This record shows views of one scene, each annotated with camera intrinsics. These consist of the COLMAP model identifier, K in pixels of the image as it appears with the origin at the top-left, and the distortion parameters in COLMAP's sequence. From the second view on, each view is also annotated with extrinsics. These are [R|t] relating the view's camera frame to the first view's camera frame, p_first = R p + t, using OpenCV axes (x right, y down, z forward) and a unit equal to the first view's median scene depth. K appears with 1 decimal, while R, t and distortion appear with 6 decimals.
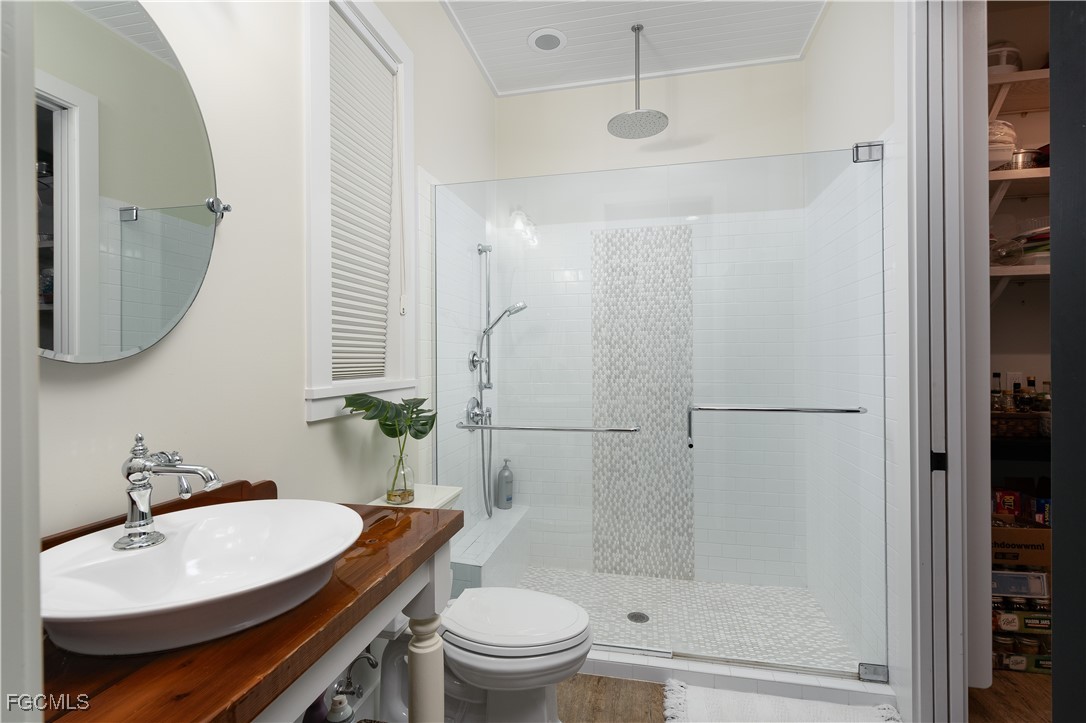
lens RADIAL K [[506.7, 0, 540.6], [0, 506.7, 358.2], [0, 0, 1]] dist [-0.001852, -0.000157]
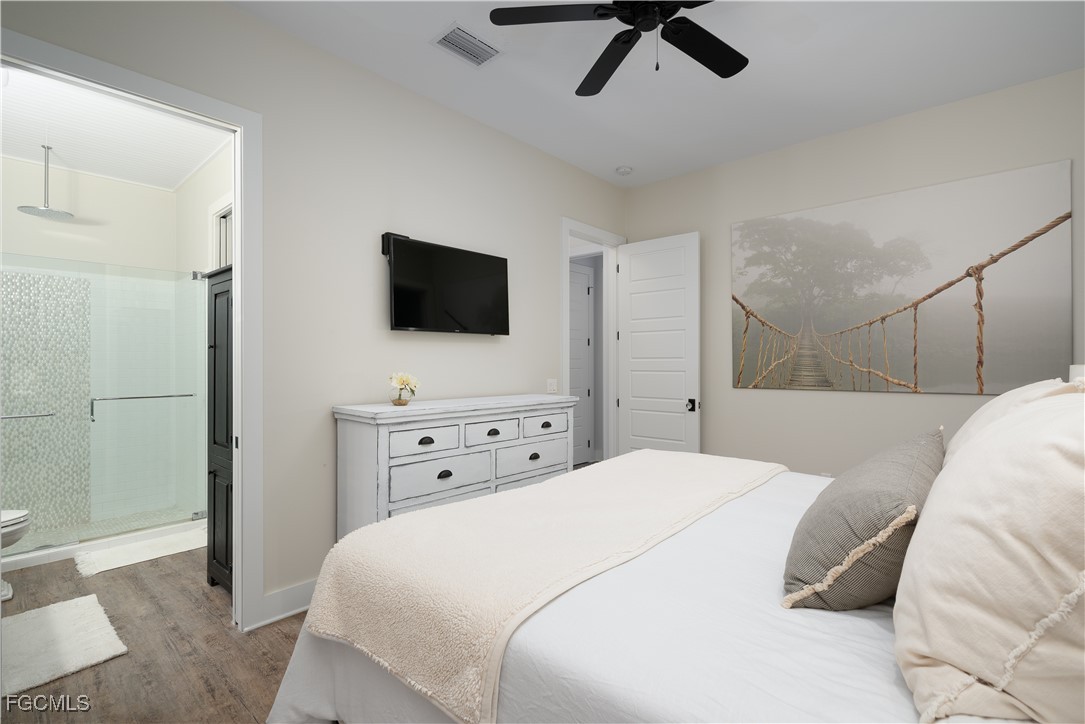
lens RADIAL K [[506.2, 0, 541.0], [0, 506.2, 361.3], [0, 0, 1]] dist [-0.001852, -0.000157]
pose [[0.499922, 0.007106, 0.866041, -0.306693], [0.000655, 0.999963, -0.008583, -0.012030], [-0.866070, 0.004858, 0.499898, -0.840969]]
